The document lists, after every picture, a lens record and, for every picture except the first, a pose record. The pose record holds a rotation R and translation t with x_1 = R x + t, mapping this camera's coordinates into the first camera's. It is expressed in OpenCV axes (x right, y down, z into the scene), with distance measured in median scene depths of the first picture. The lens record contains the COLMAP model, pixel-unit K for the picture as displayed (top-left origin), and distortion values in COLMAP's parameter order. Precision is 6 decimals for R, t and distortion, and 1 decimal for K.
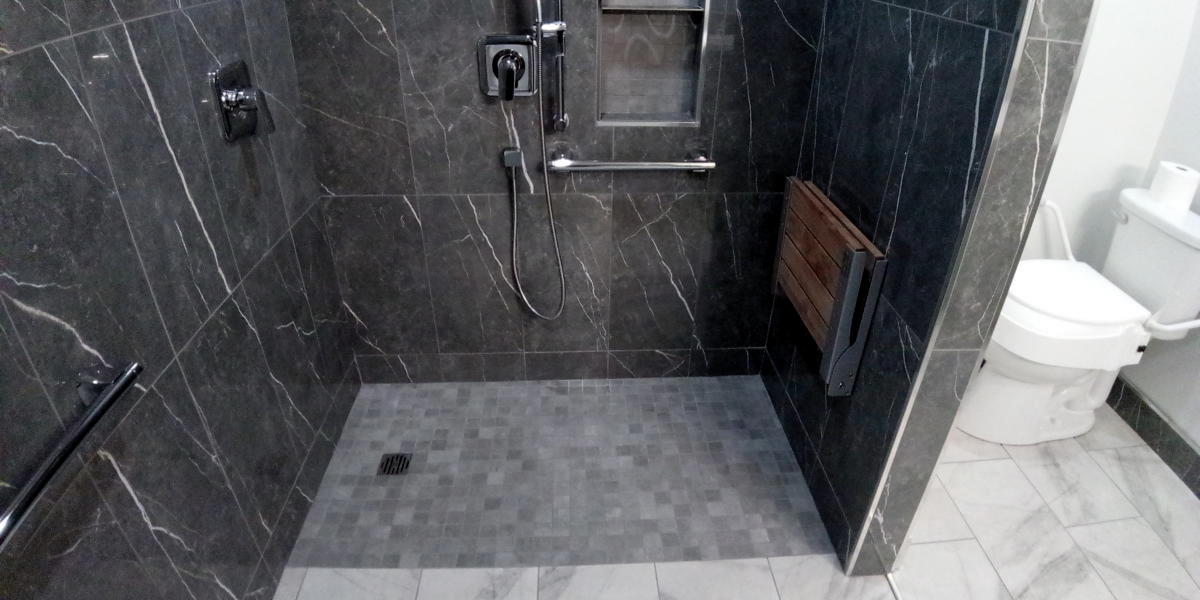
lens RADIAL K [[620.7, 0, 608.0], [0, 620.7, 286.7], [0, 0, 1]] dist [-0.056846, -0.043855]
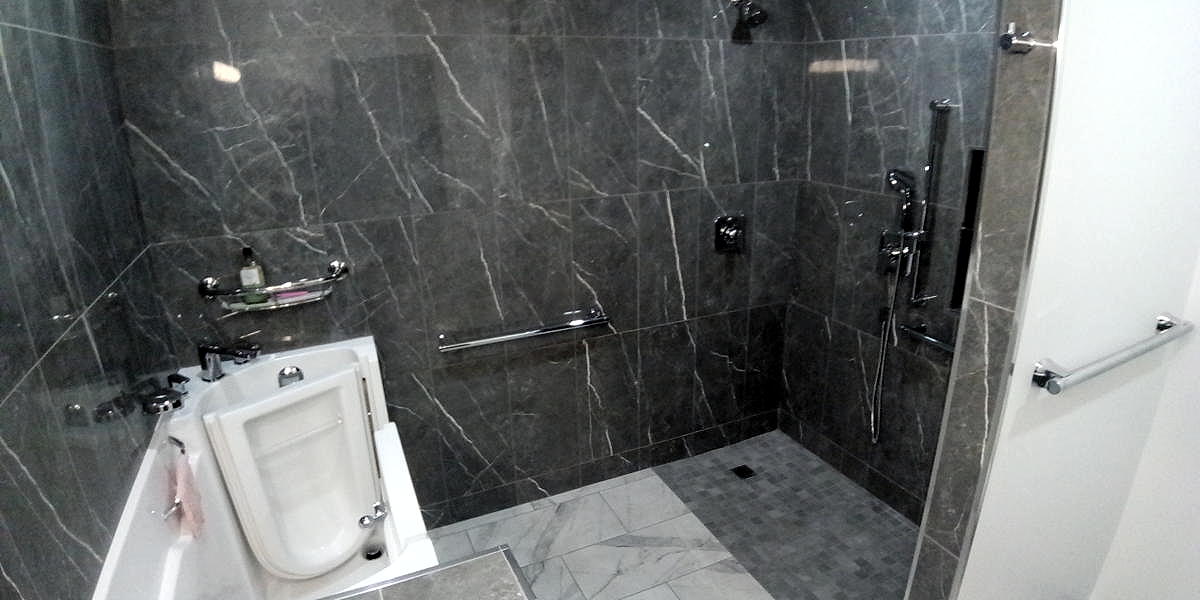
lens RADIAL K [[620.7, 0, 608.0], [0, 620.7, 286.7], [0, 0, 1]] dist [-0.056846, -0.043855]
pose [[0.376360, 0.258842, -0.889581, 0.828676], [-0.436704, 0.896384, 0.076062, -0.101111], [0.817094, 0.359856, 0.450400, -0.144656]]
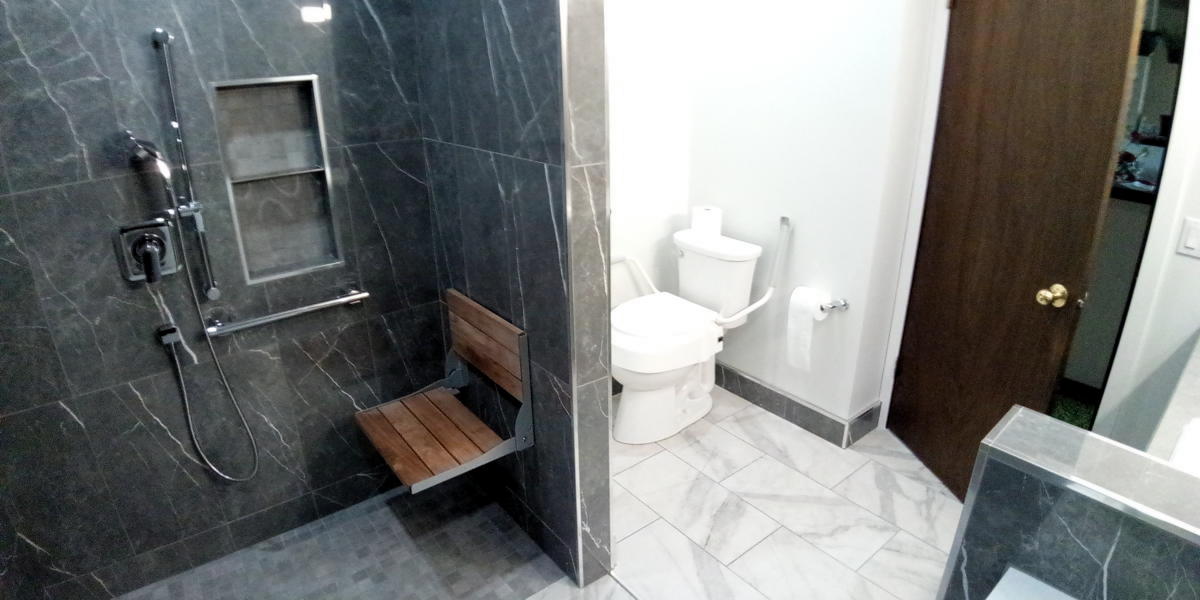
lens RADIAL K [[623.9, 0, 604.4], [0, 623.9, 290.7], [0, 0, 1]] dist [-0.095915, -0.008572]
pose [[0.815293, -0.231523, 0.530748, -0.071693], [0.310071, 0.948658, -0.062482, 0.002397], [-0.489032, 0.215510, 0.845223, -0.171912]]
